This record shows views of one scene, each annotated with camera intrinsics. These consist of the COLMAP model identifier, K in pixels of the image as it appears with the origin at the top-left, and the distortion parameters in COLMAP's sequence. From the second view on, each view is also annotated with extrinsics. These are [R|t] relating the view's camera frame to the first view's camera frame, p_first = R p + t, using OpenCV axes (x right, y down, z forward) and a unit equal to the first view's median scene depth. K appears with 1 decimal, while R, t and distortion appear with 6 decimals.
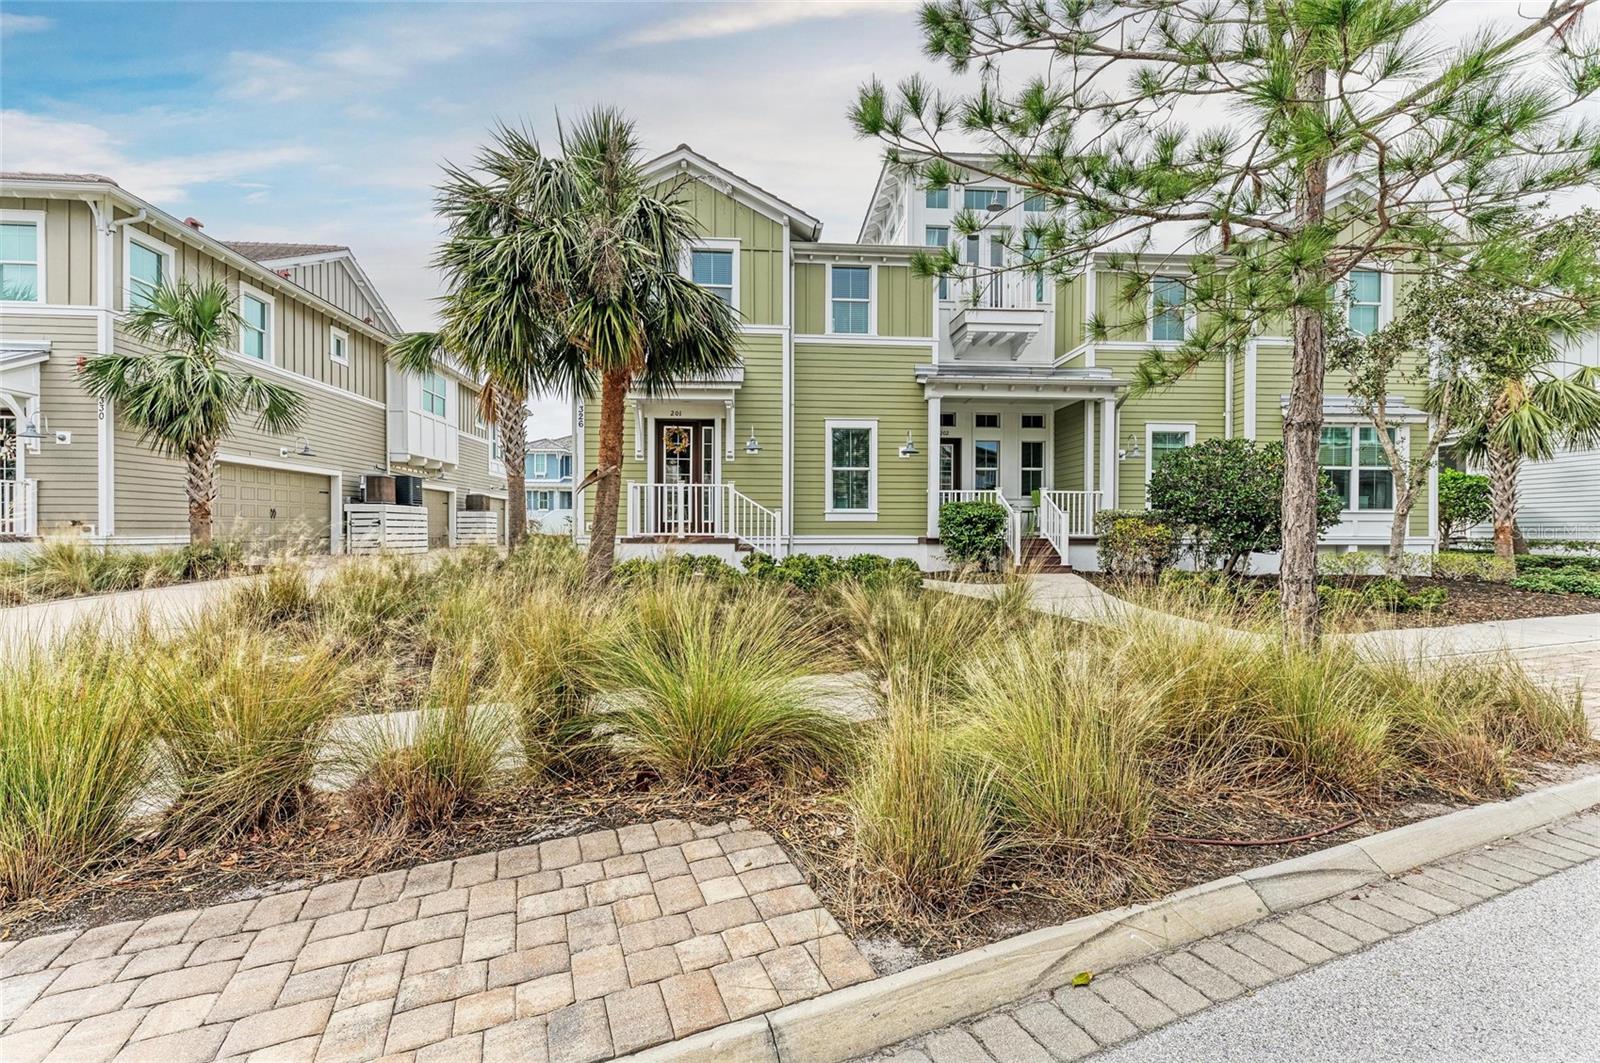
lens RADIAL K [[649.3, 0, 801.1], [0, 649.3, 531.6], [0, 0, 1]] dist [0.012000, -0.002232]
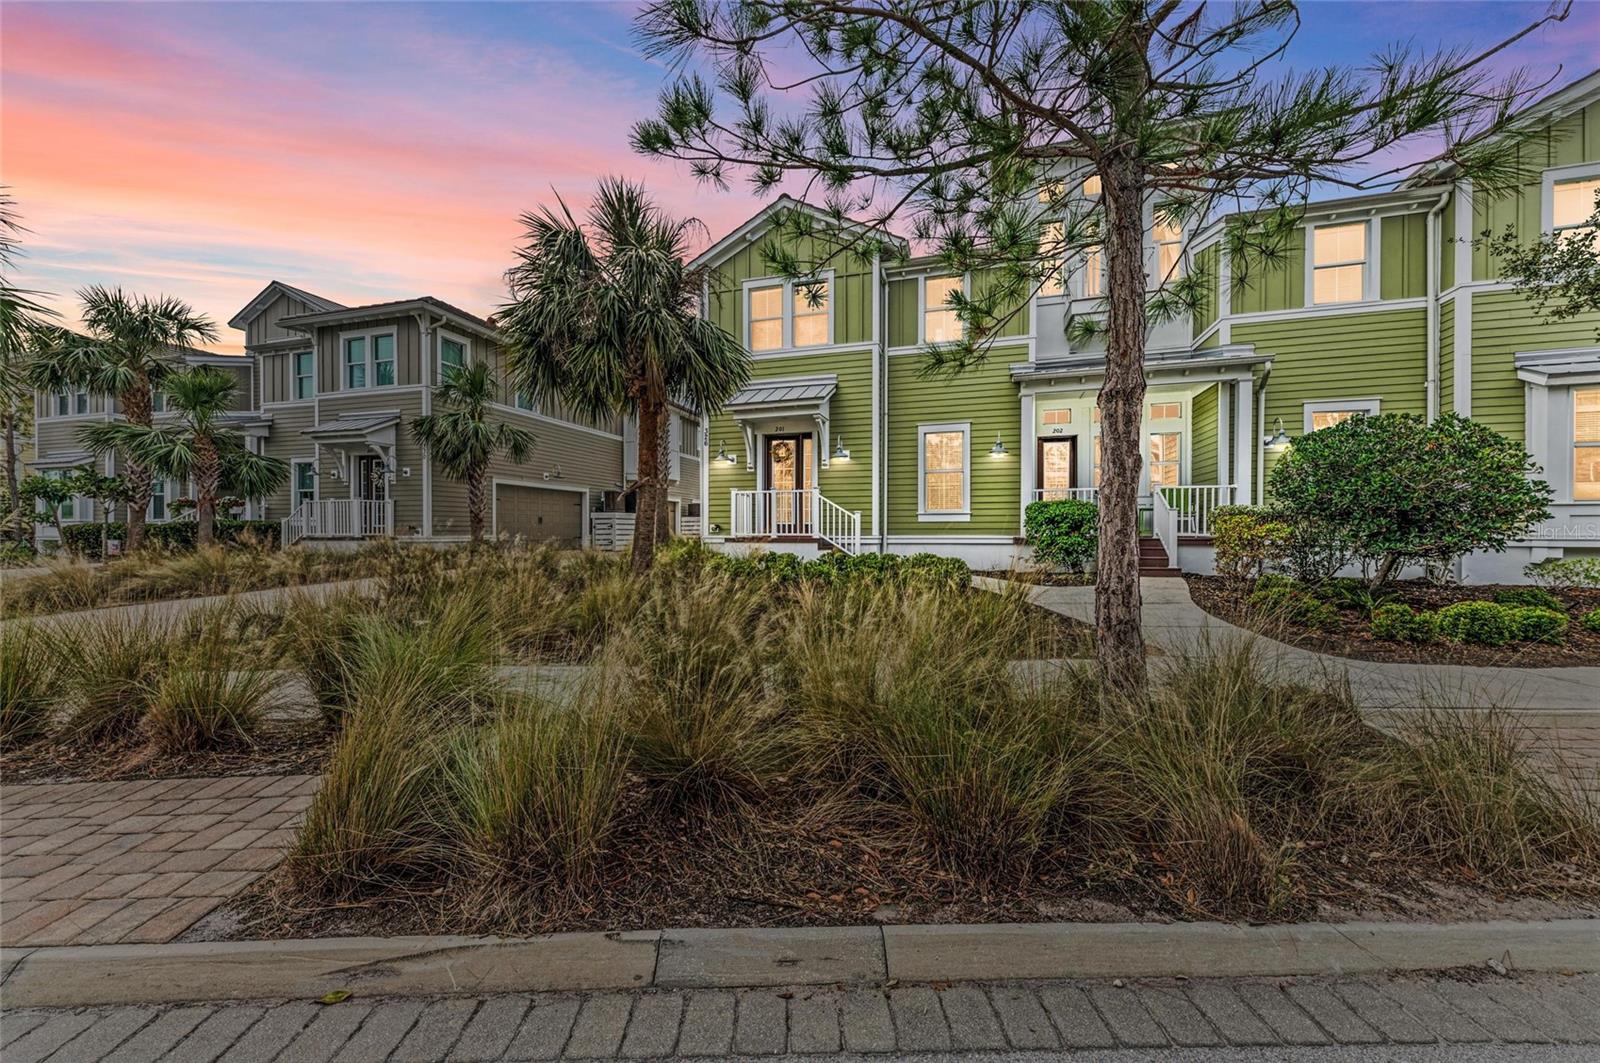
lens RADIAL K [[574.0, 0, 801.3], [0, 574.0, 532.2], [0, 0, 1]] dist [0.010794, -0.001997]
pose [[0.935578, -0.003425, -0.353104, 0.208552], [0.003333, 0.999994, -0.000870, 0.001035], [0.353105, -0.000363, 0.935584, 0.067929]]
